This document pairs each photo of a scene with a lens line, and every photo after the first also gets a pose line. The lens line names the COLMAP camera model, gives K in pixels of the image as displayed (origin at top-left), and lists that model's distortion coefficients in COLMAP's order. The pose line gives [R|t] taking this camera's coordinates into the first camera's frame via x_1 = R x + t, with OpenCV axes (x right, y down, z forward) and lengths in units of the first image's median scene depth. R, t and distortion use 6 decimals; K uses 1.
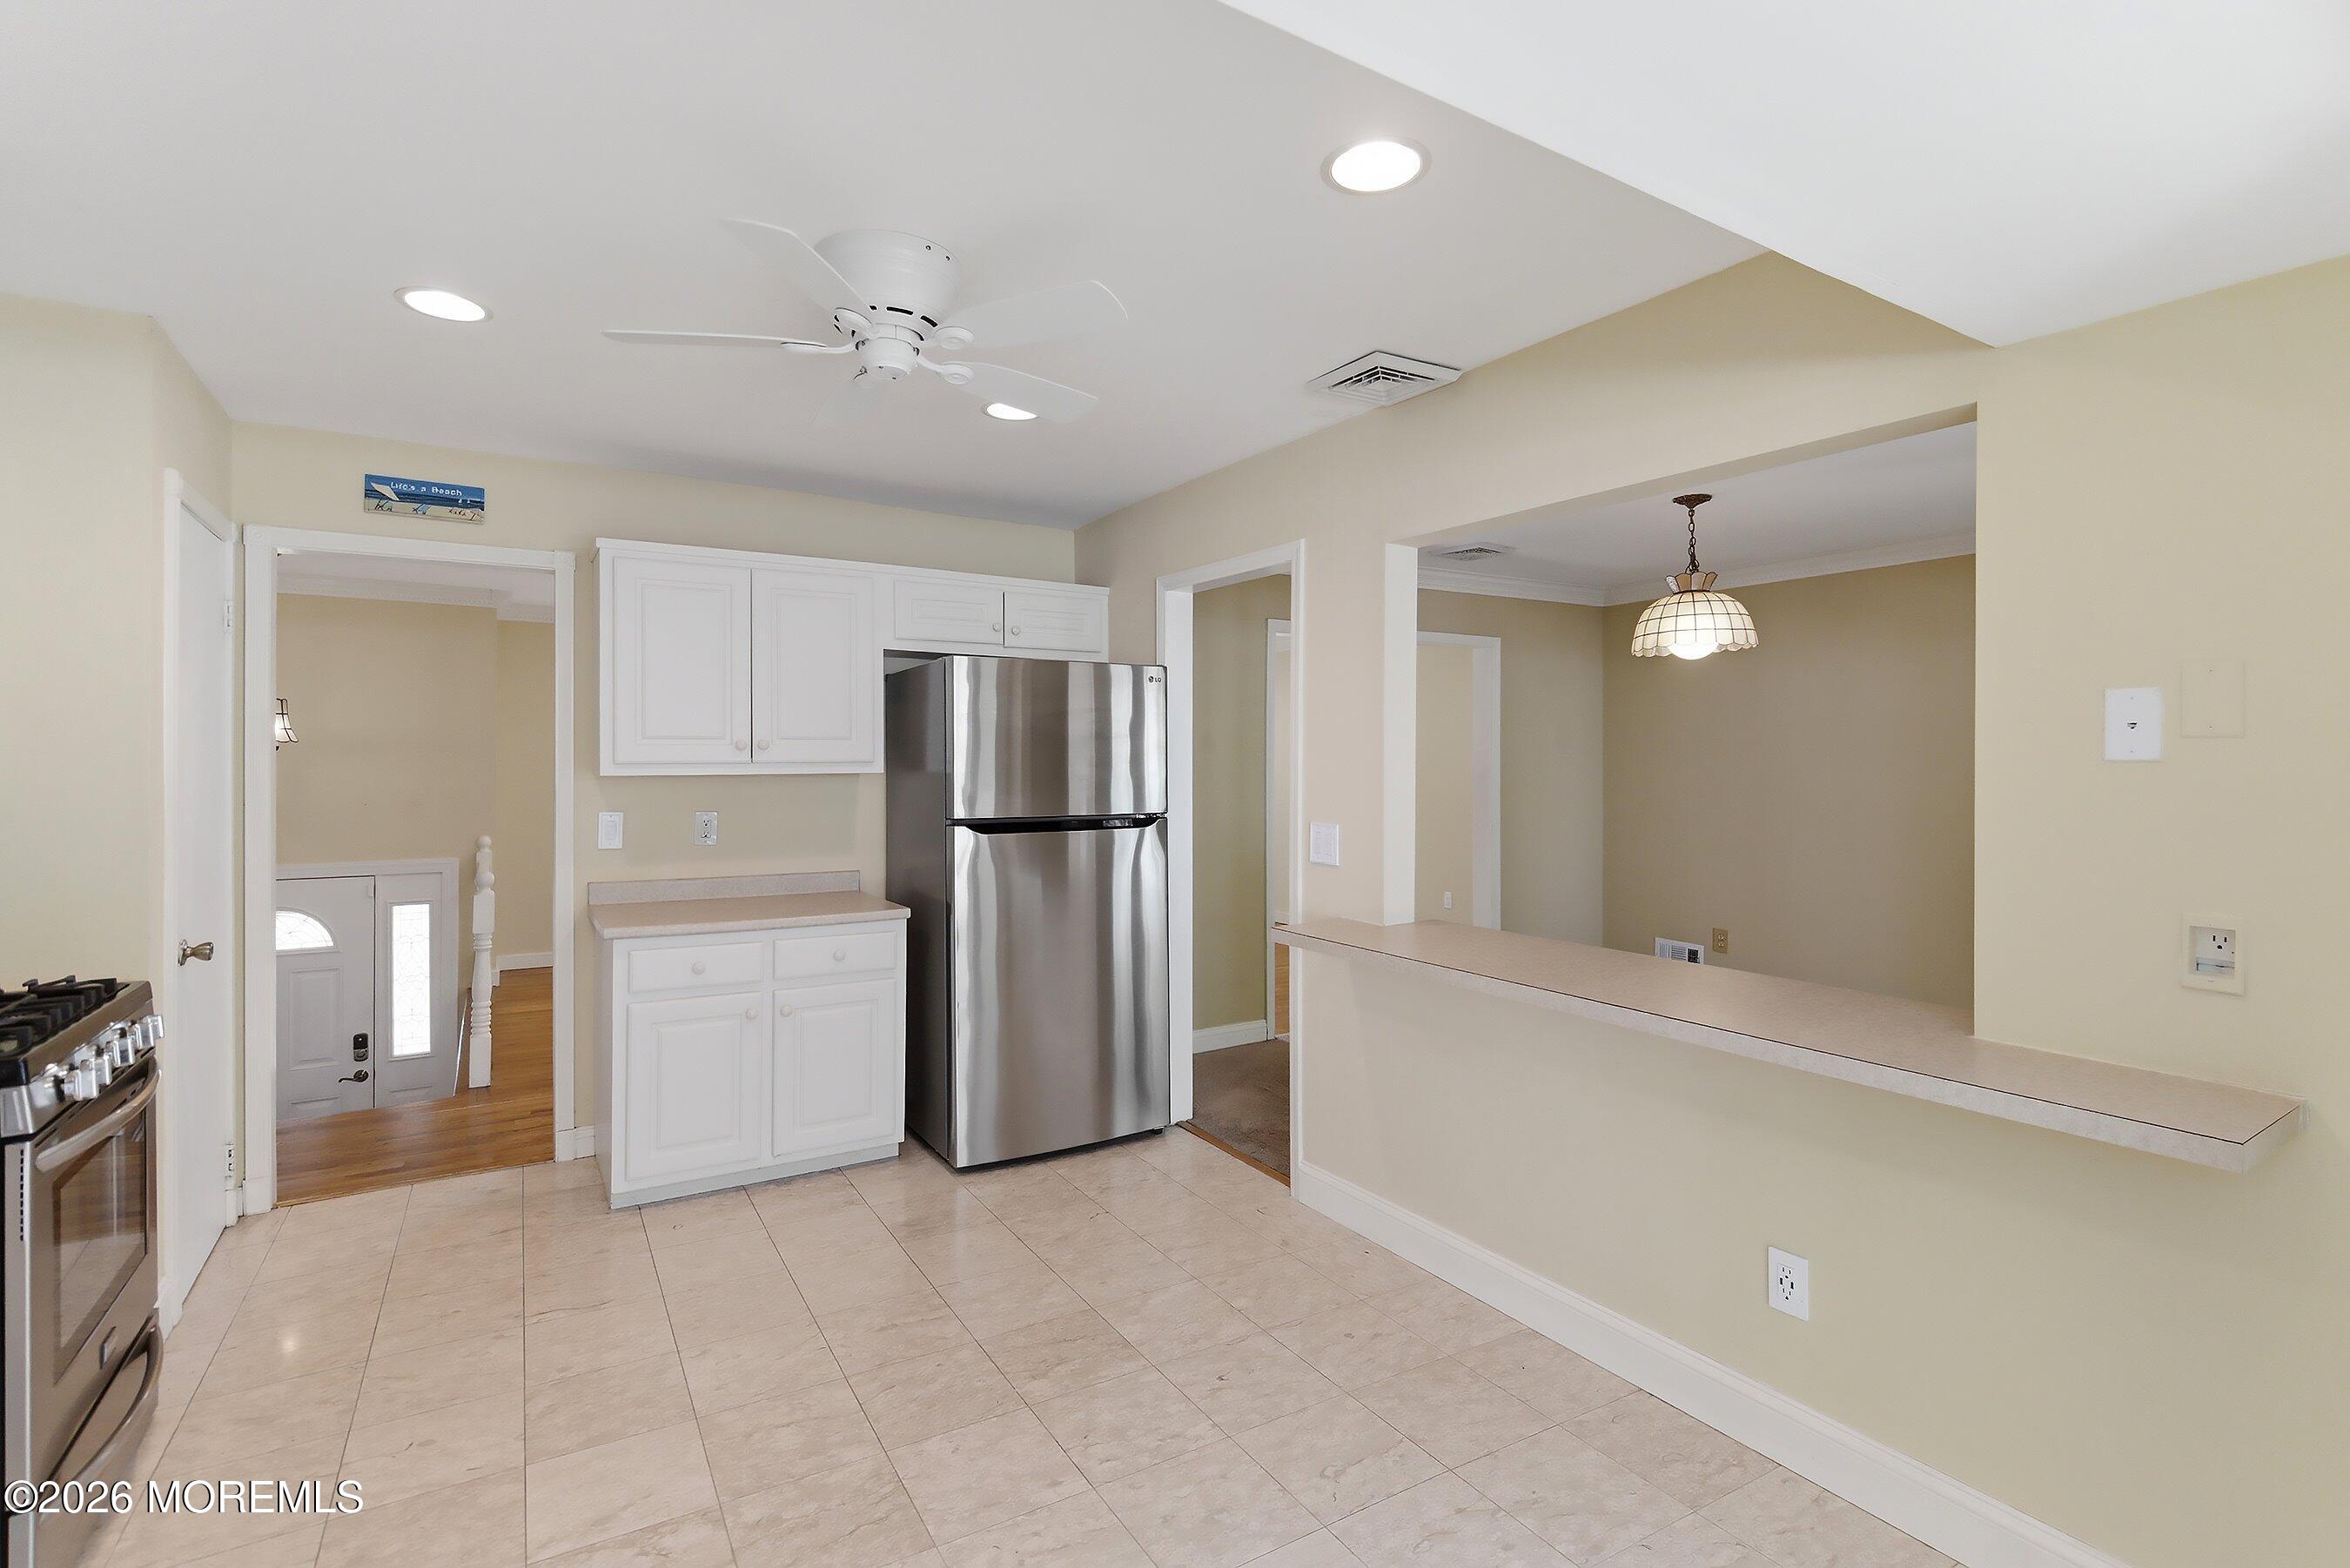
lens RADIAL K [[1089.6, 0, 1175.7], [0, 1089.6, 778.0], [0, 0, 1]] dist [-0.000977, 0.001842]
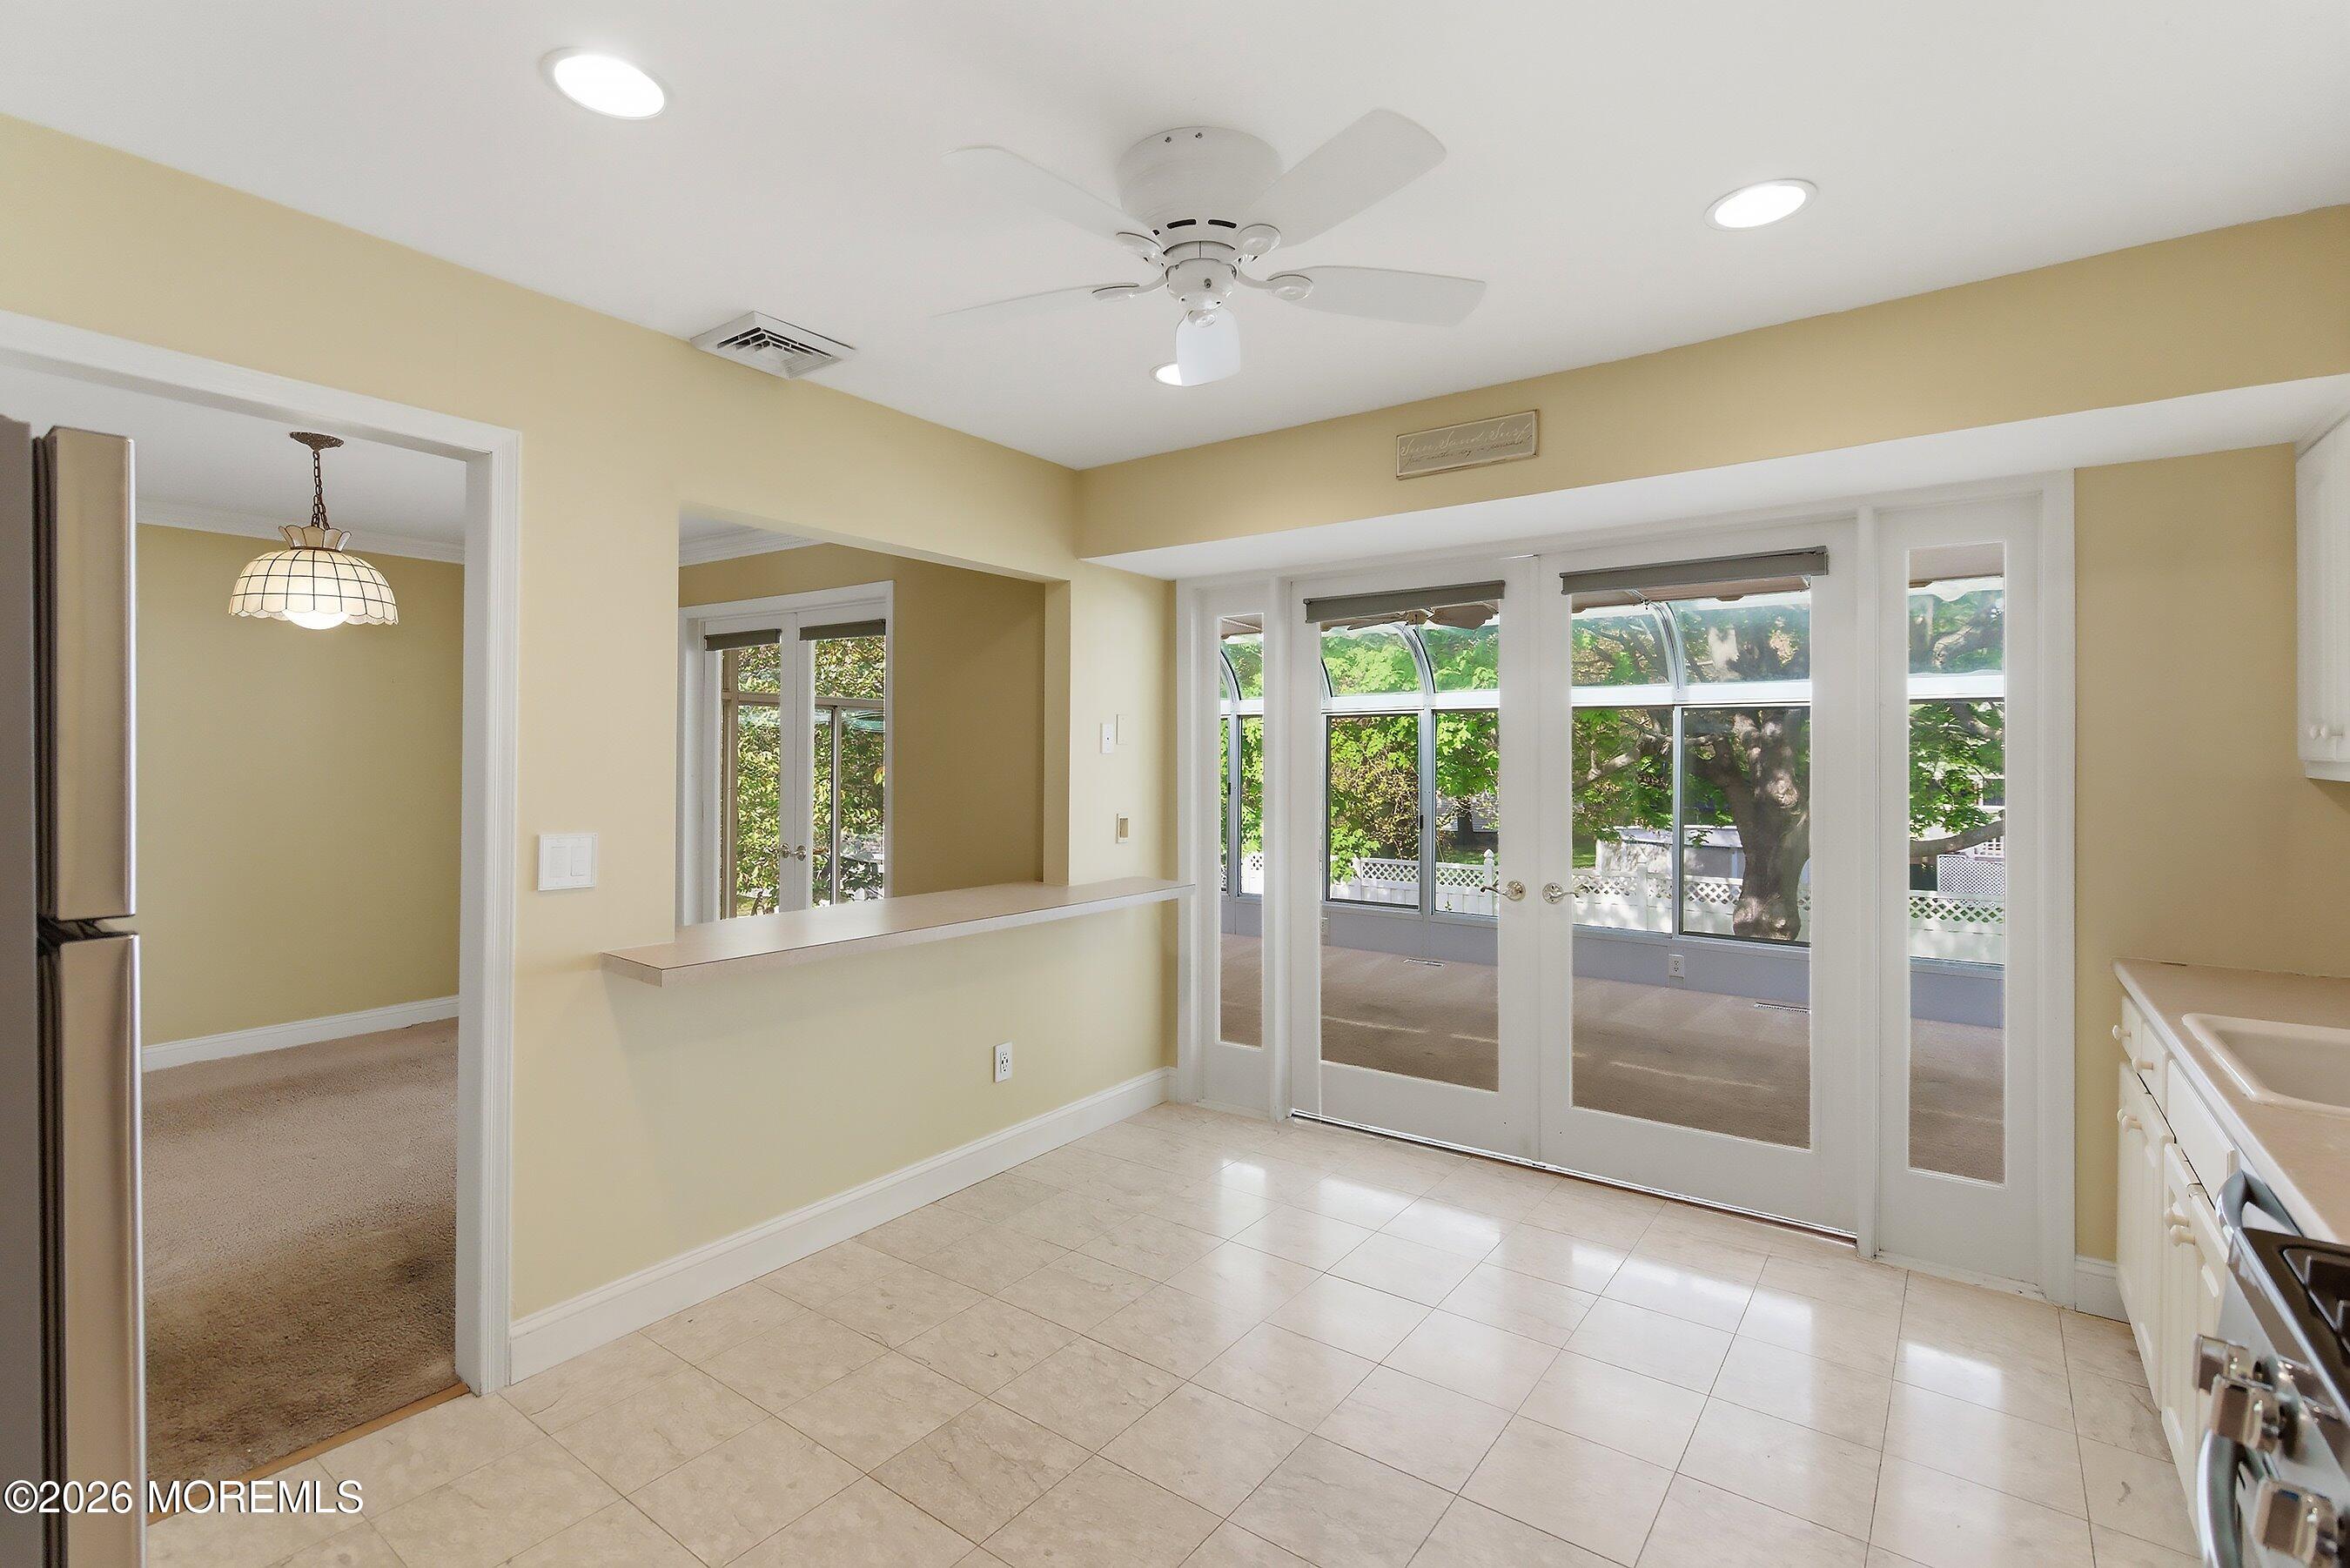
lens RADIAL K [[1089.6, 0, 1164.3], [0, 1089.6, 755.4], [0, 0, 1]] dist [-0.000977, 0.001842]
pose [[-0.373432, -0.003100, 0.927652, -0.883721], [0.006600, 0.999960, 0.005999, -0.014881], [-0.927634, 0.008362, -0.373397, 1.126894]]
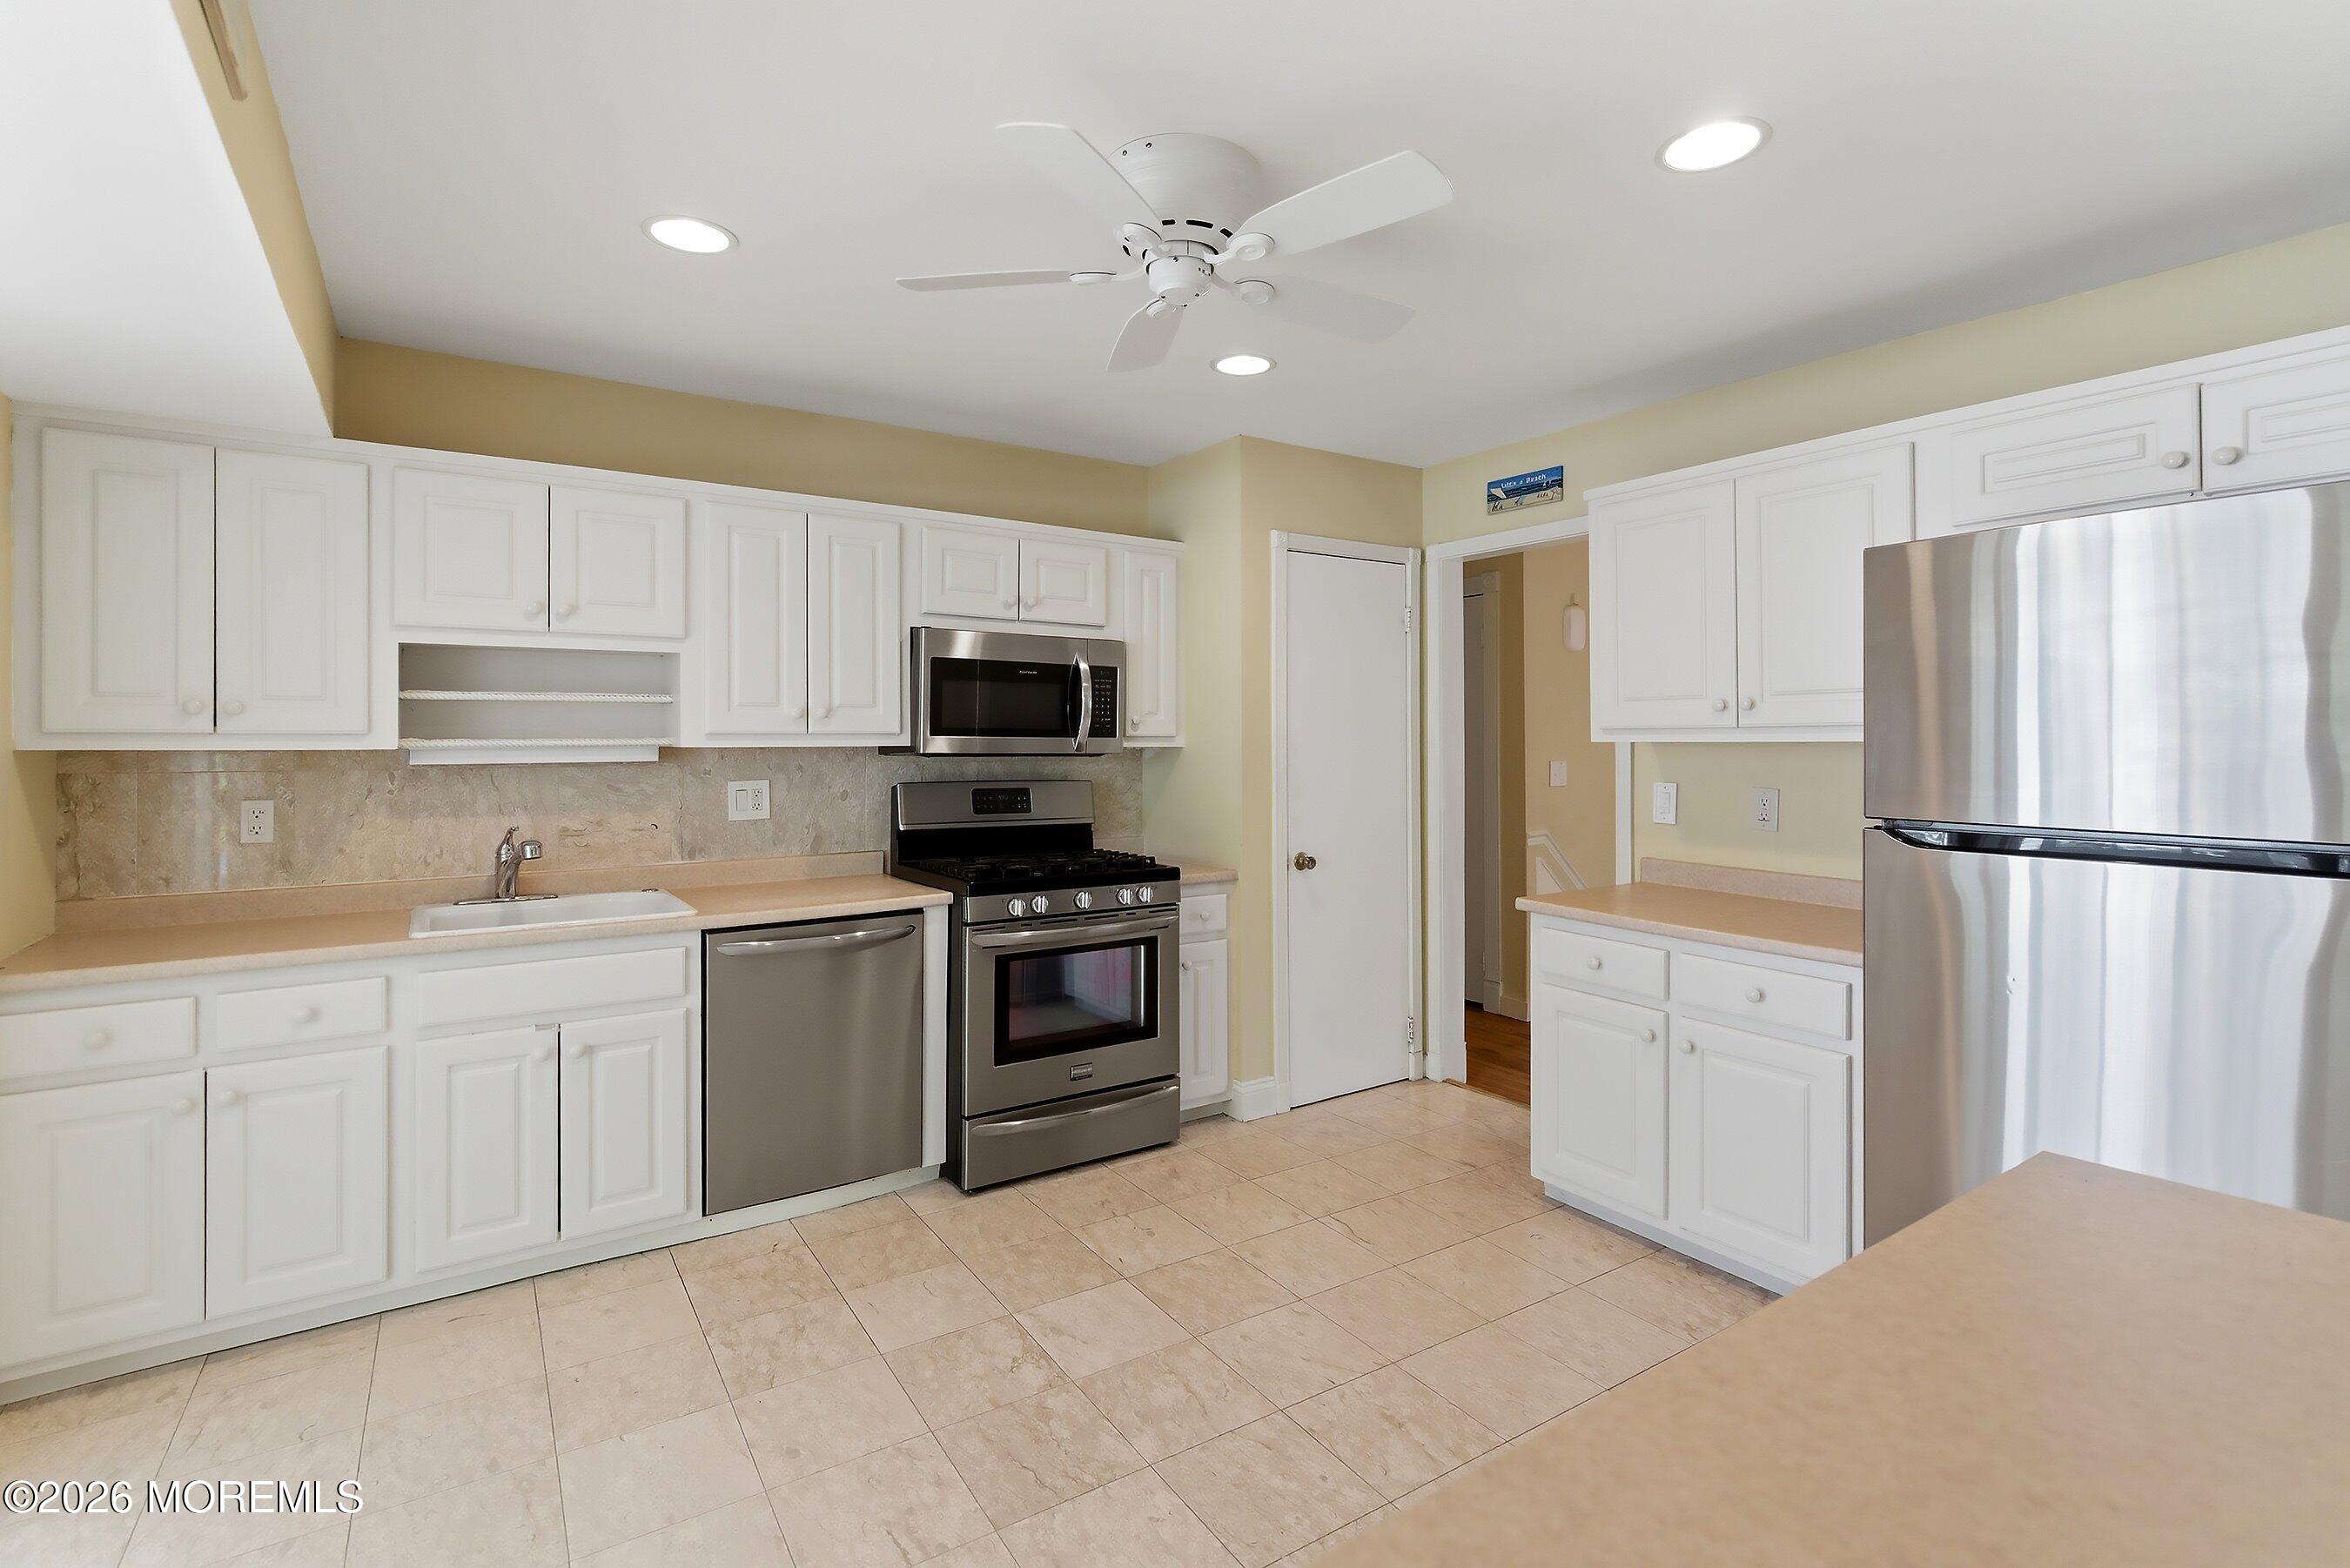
lens RADIAL K [[1089.6, 0, 1155.5], [0, 1089.6, 741.8], [0, 0, 1]] dist [-0.000977, 0.001842]
pose [[0.025161, 0.007709, -0.999654, 0.542576], [-0.009659, 0.999925, 0.007468, -0.007800], [0.999637, 0.009468, 0.025233, 0.797742]]
